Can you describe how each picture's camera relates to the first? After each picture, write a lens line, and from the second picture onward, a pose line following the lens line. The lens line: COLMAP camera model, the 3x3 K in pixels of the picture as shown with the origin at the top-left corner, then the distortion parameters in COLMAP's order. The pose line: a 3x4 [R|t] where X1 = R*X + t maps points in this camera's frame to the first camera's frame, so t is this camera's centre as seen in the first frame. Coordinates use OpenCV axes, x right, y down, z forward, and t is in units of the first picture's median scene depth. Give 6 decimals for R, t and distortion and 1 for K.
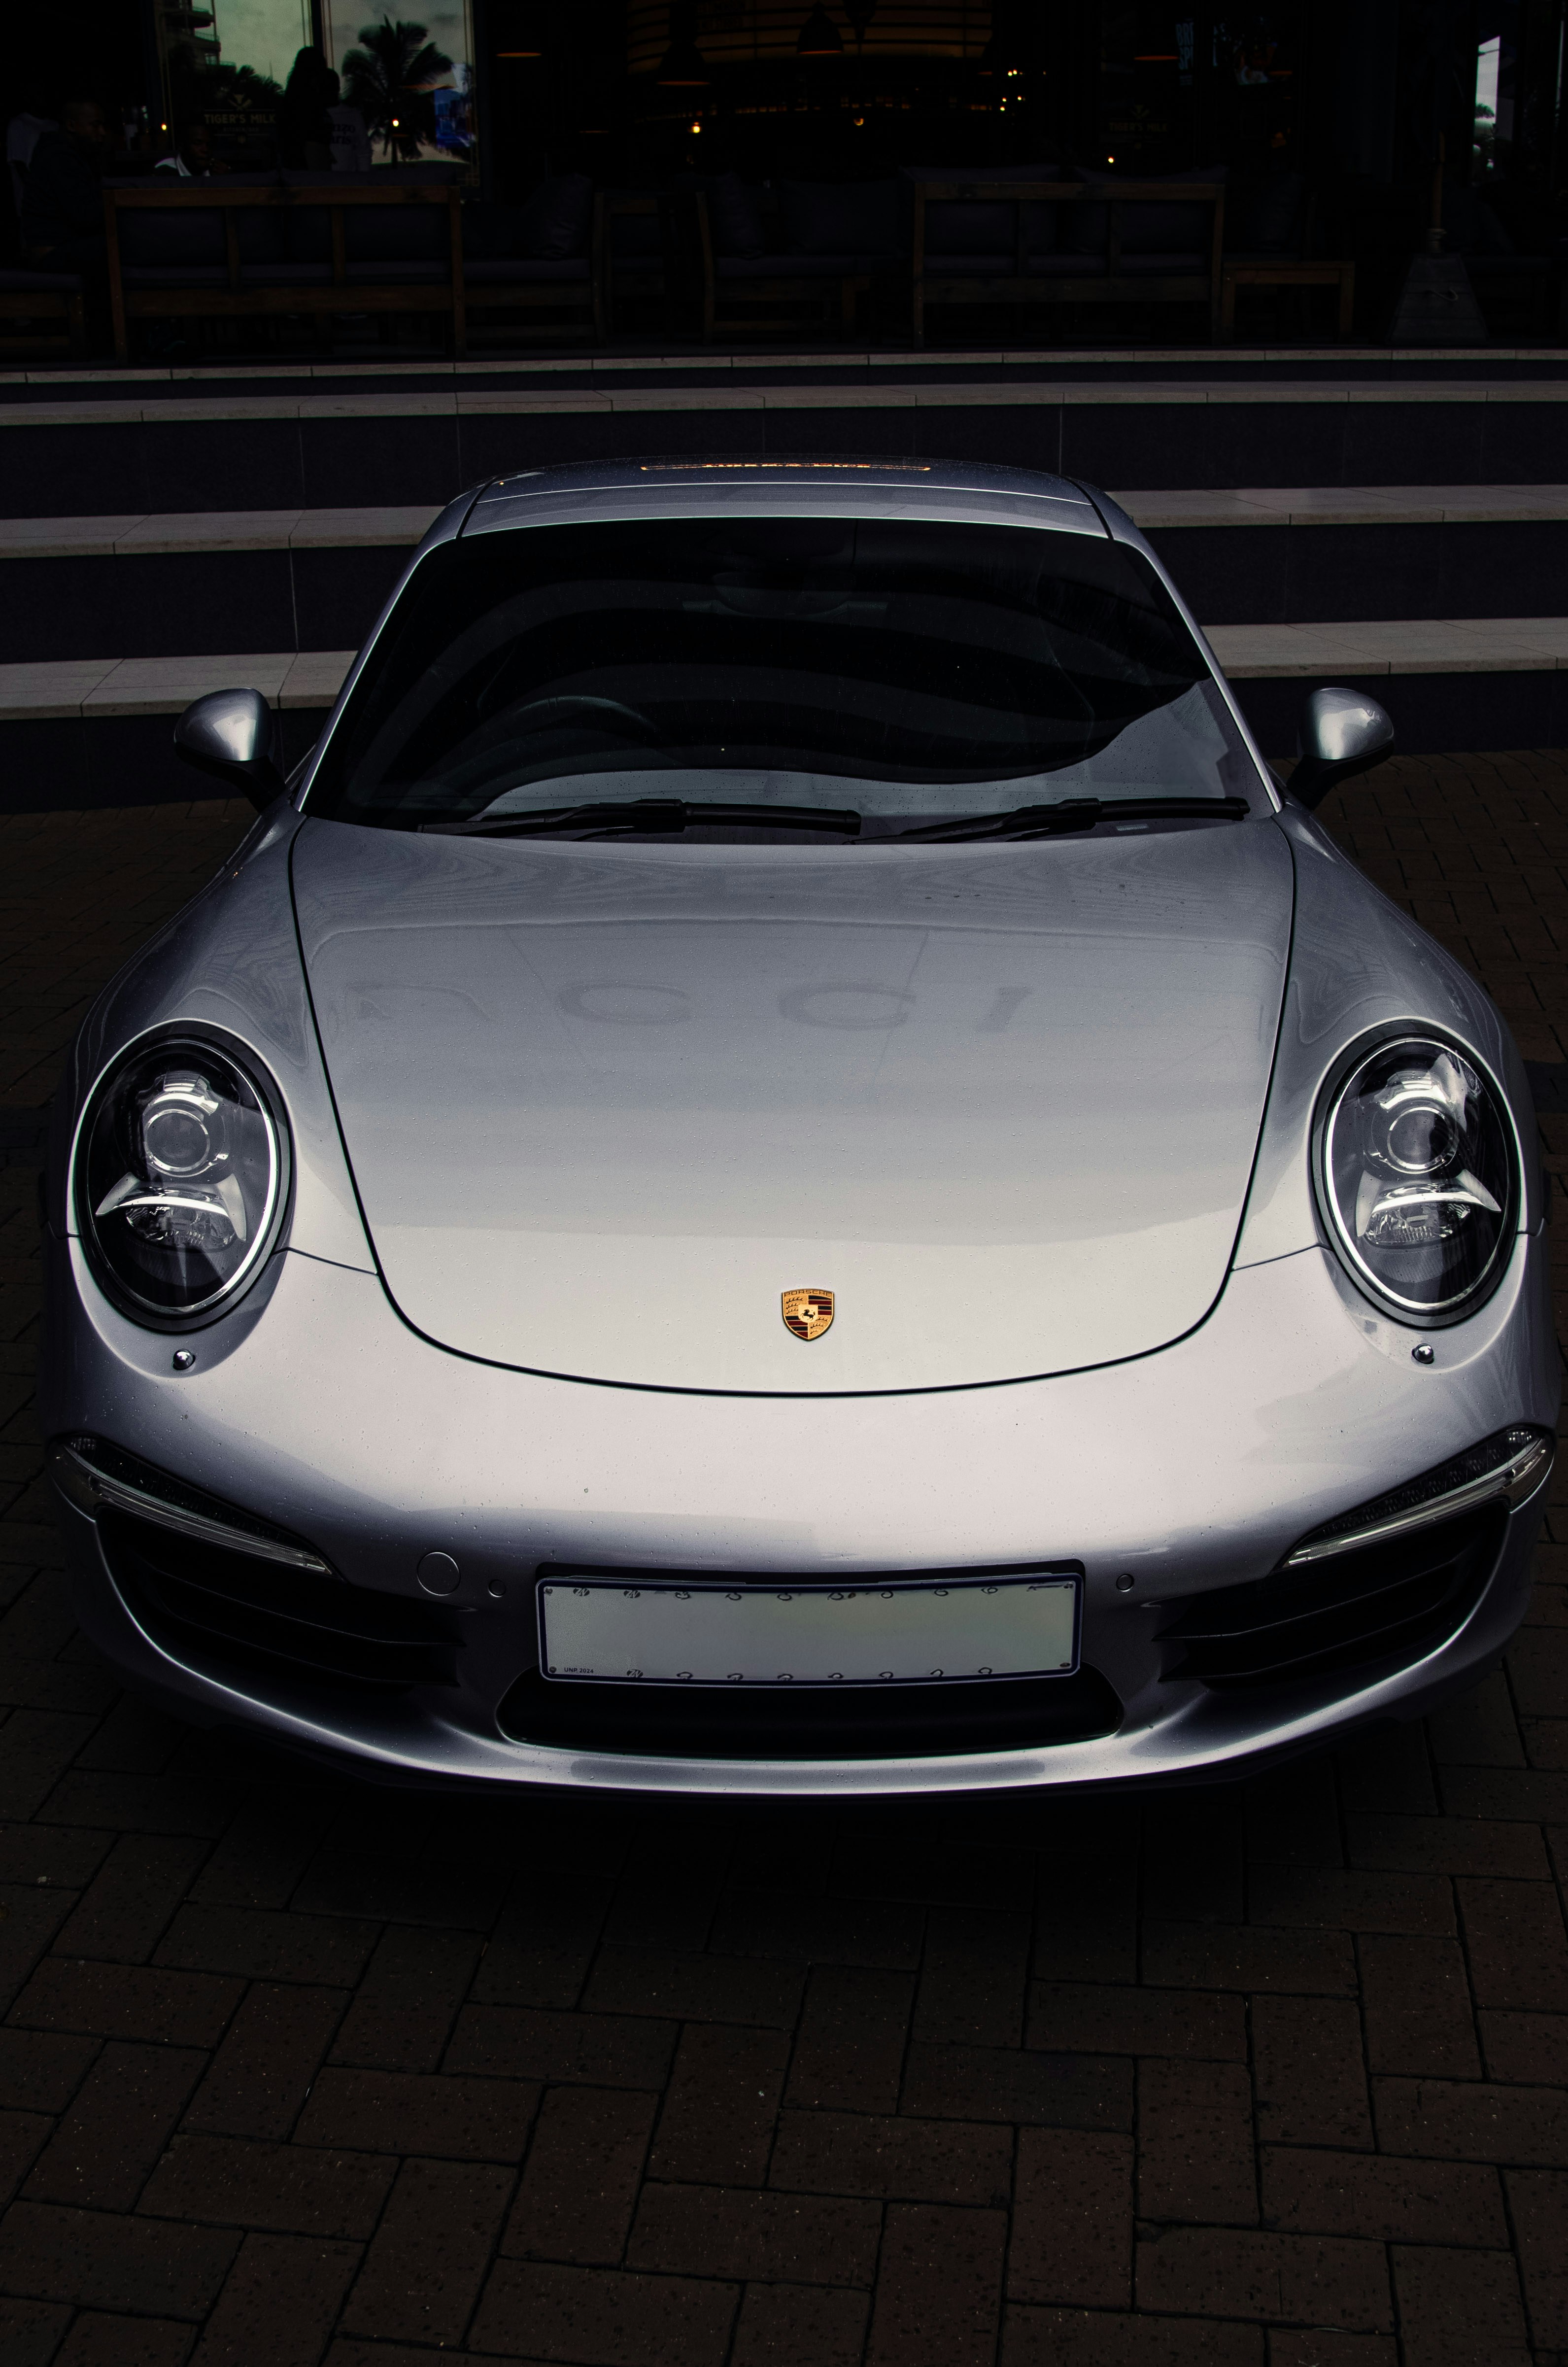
lens RADIAL K [[2585.1, 0, 849.0], [0, 2585.1, 1183.7], [0, 0, 1]] dist [-0.074257, 0.001186]
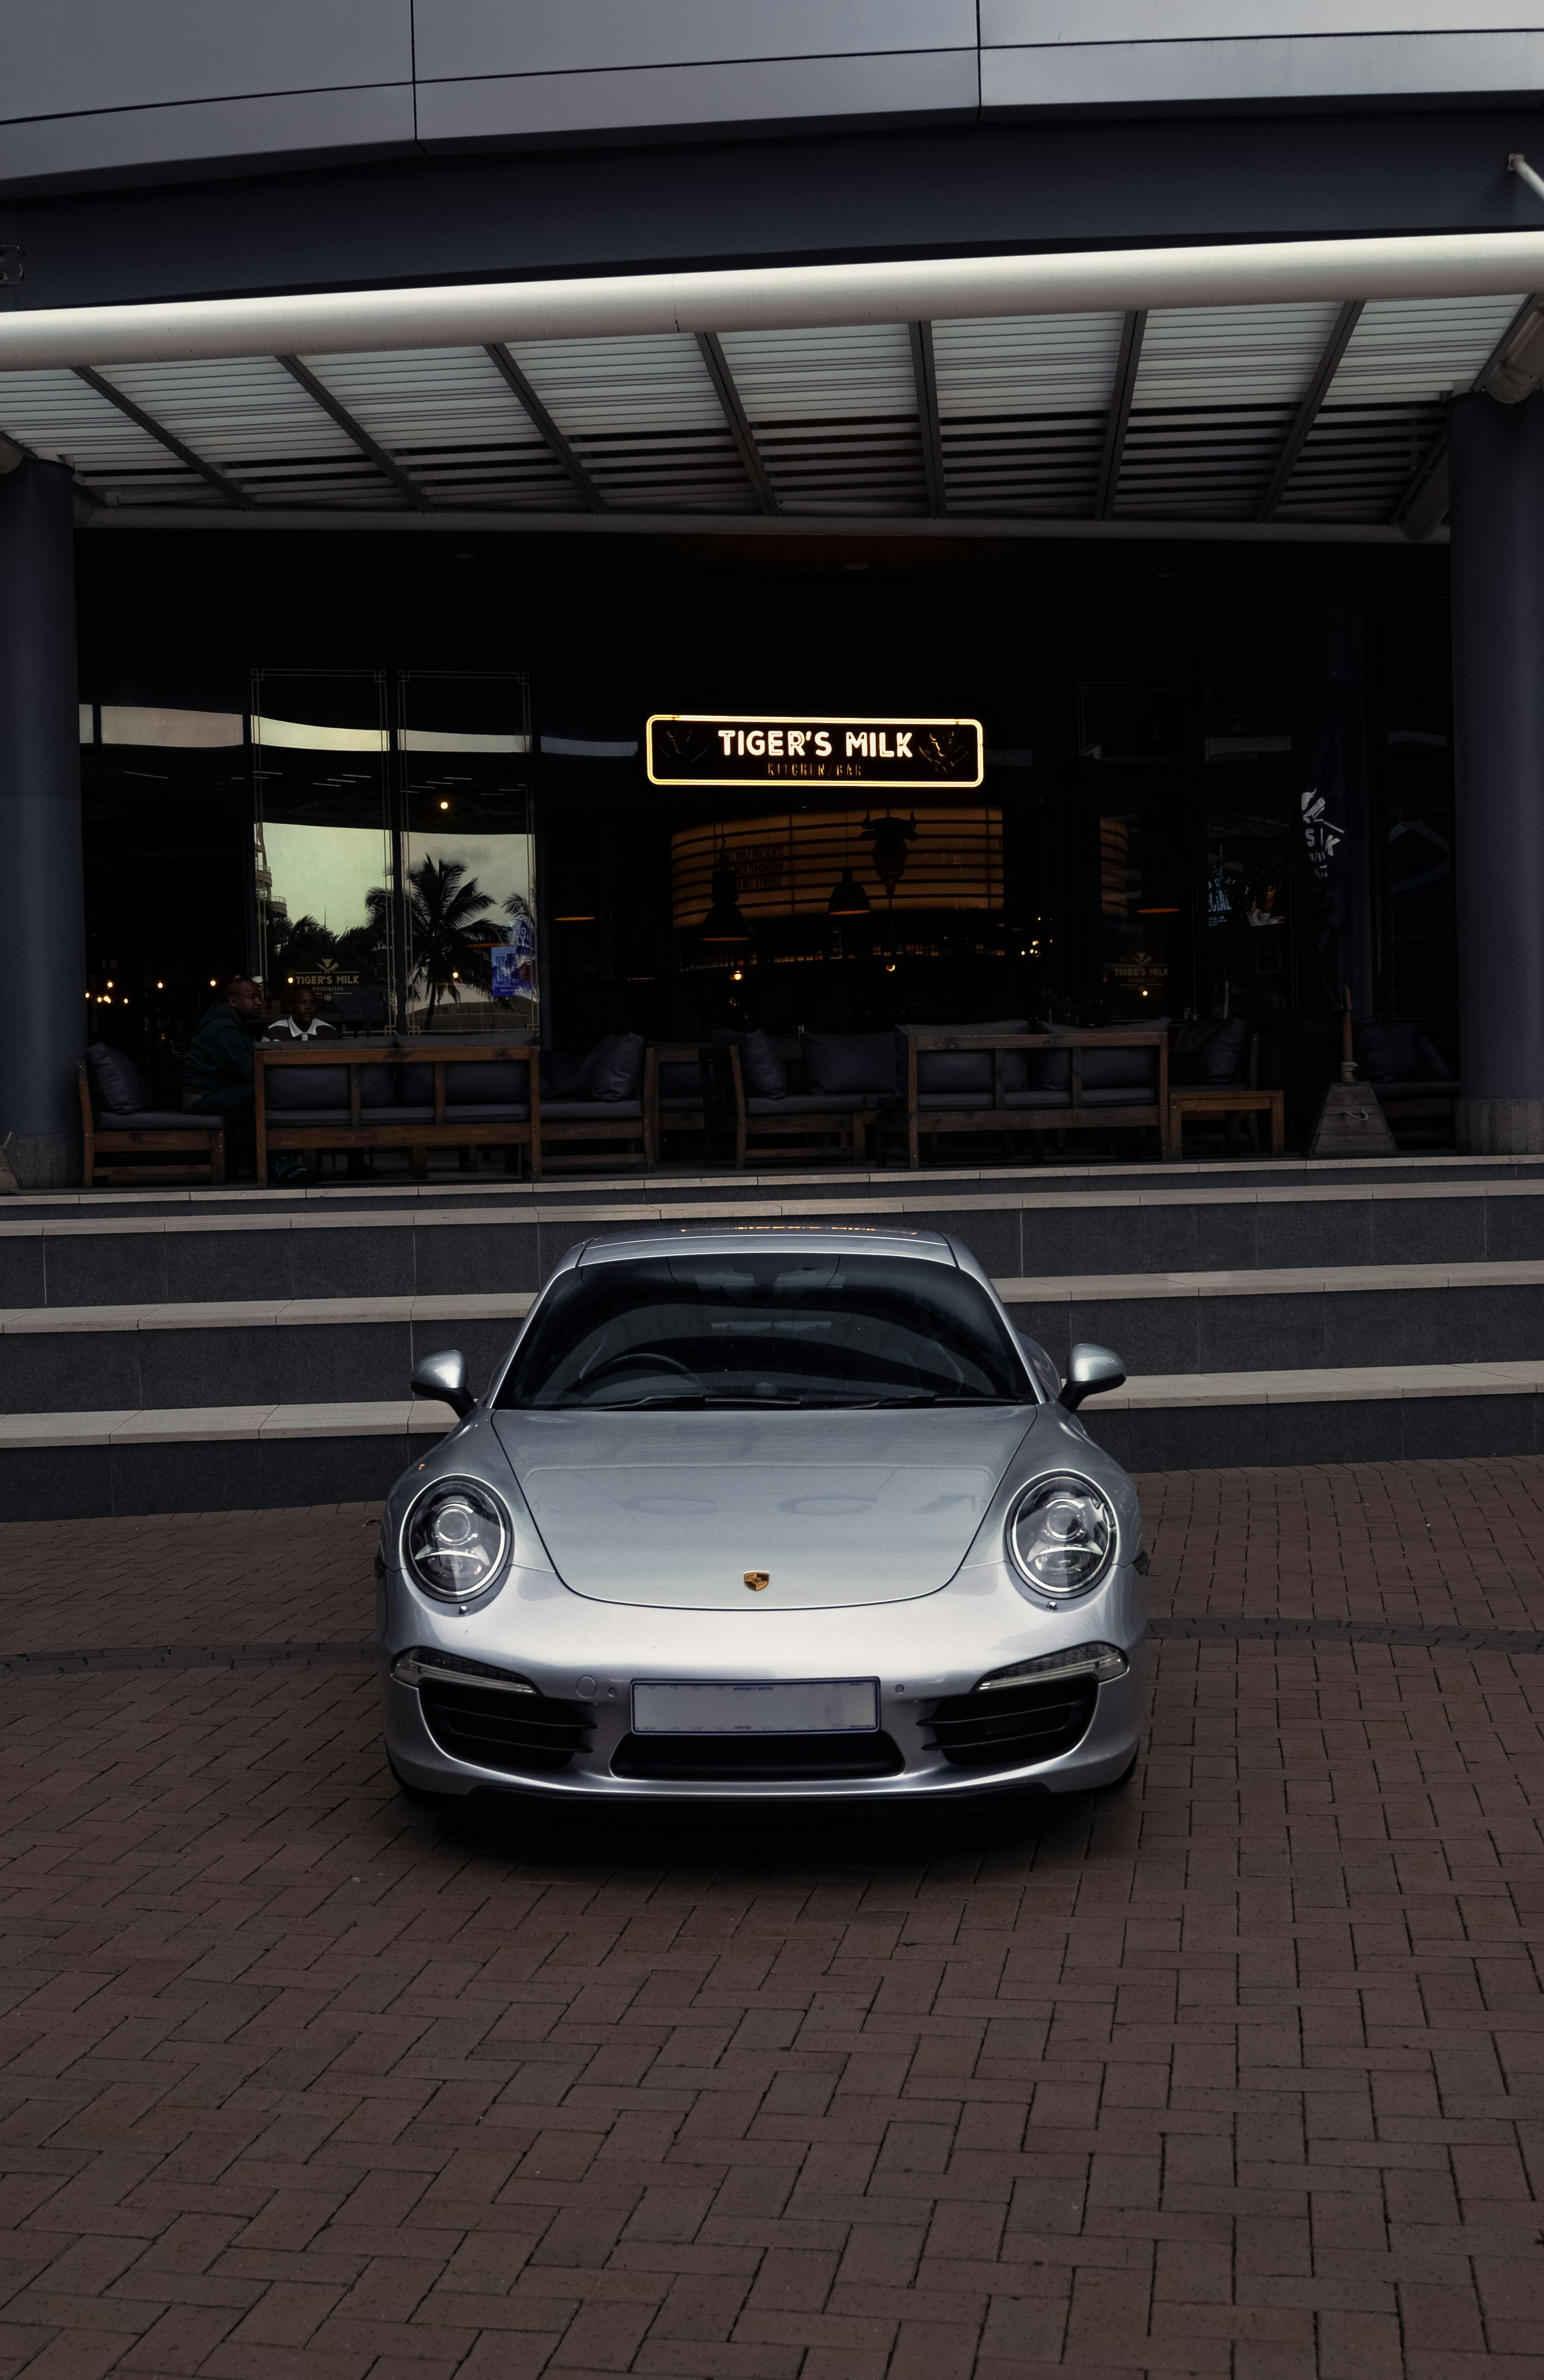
lens RADIAL K [[3762.1, 0, 772.0], [0, 3762.1, 1190.0], [0, 0, 1]] dist [-0.009002, -0.004430]
pose [[0.998420, -0.015305, -0.054067, 0.058431], [-0.002278, 0.950375, -0.311097, 0.243698], [0.056146, 0.310729, 0.948839, -0.705598]]
